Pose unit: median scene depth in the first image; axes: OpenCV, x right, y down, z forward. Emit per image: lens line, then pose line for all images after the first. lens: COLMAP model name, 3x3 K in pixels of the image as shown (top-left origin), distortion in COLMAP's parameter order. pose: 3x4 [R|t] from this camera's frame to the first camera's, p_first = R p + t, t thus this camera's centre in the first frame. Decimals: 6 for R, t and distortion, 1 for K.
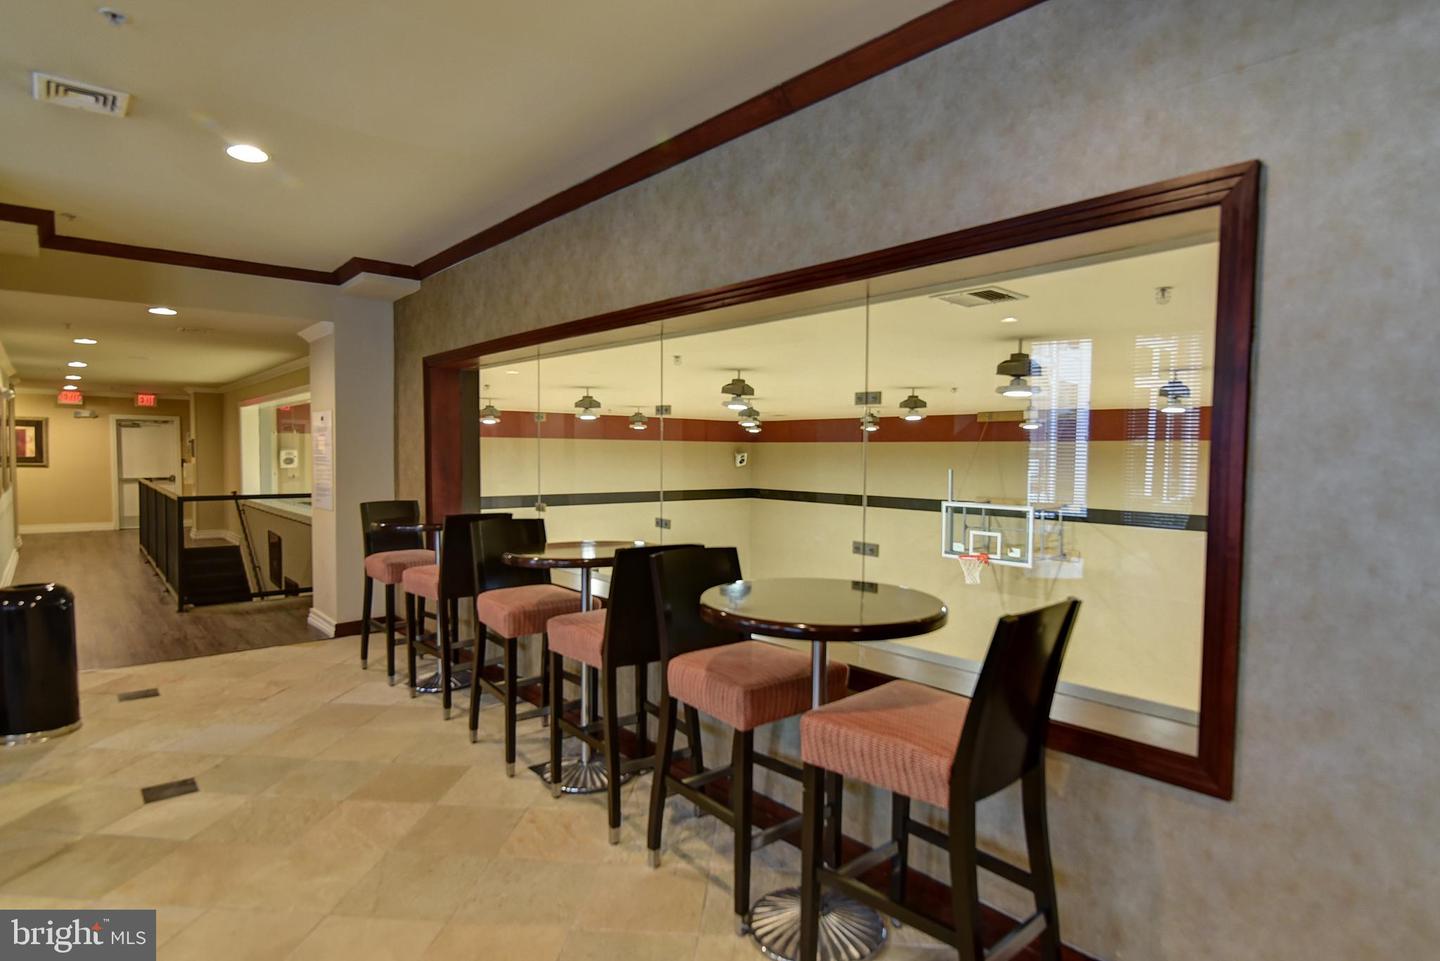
lens RADIAL K [[786.3, 0, 723.3], [0, 786.3, 488.3], [0, 0, 1]] dist [-0.003467, -0.000576]
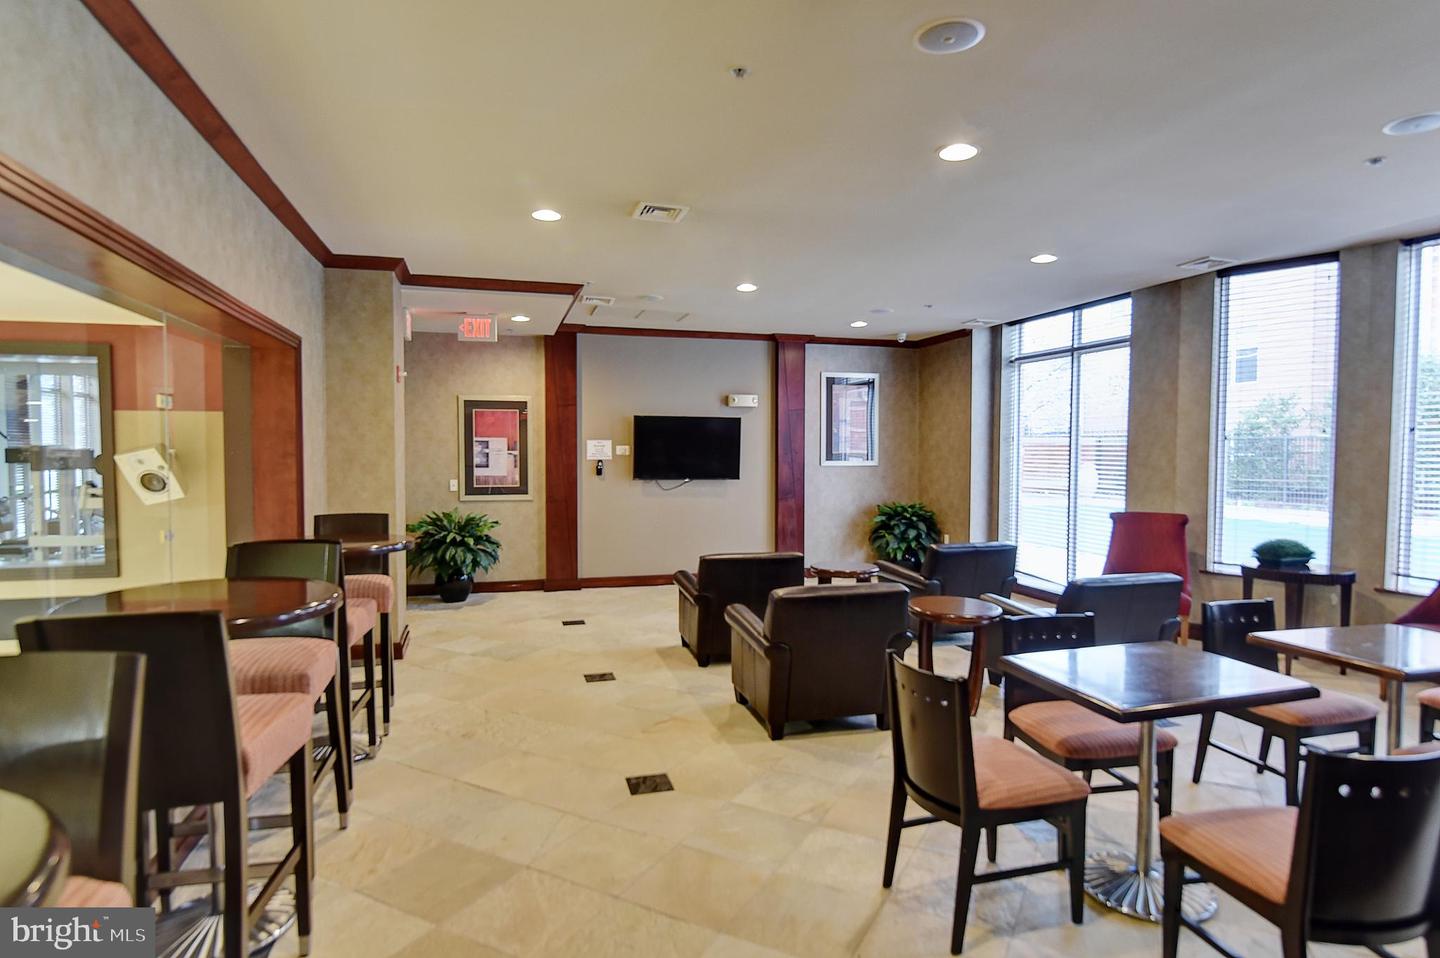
lens RADIAL K [[786.3, 0, 723.3], [0, 786.3, 486.8], [0, 0, 1]] dist [-0.003467, -0.000576]
pose [[-0.917560, -0.031997, 0.396307, -0.433278], [0.005662, 0.995604, 0.093493, -0.036787], [-0.397556, 0.088030, -0.913345, 0.743746]]
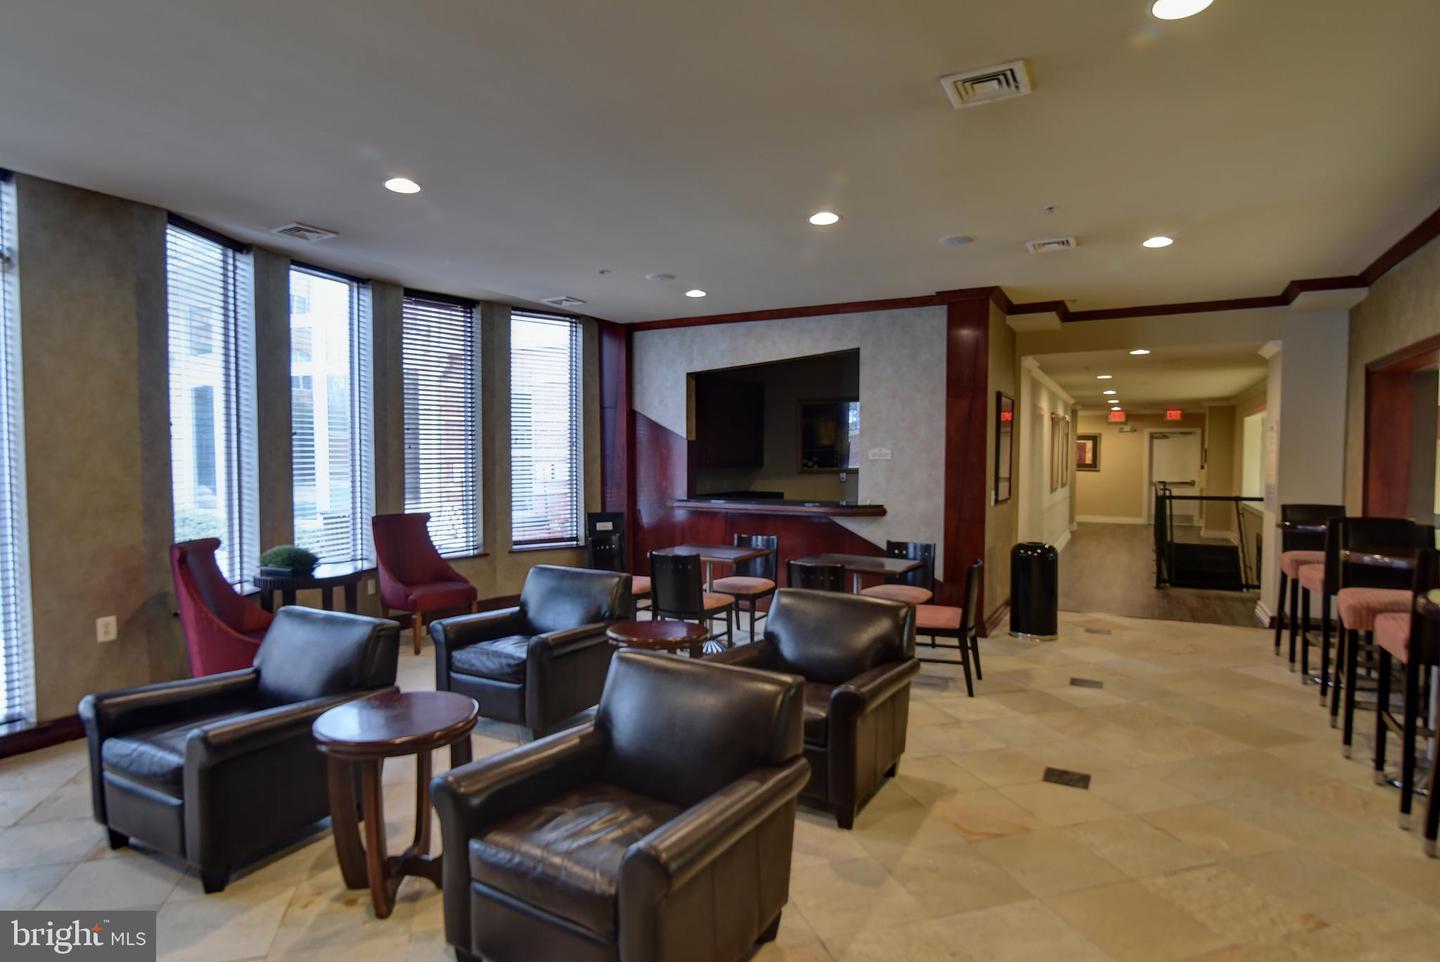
lens RADIAL K [[786.3, 0, 723.3], [0, 786.3, 488.8], [0, 0, 1]] dist [-0.003467, -0.000576]
pose [[0.374069, 0.032189, -0.926842, 0.209750], [-0.041120, 0.998990, 0.018099, 0.006949], [0.926489, 0.031341, 0.375015, -0.111406]]
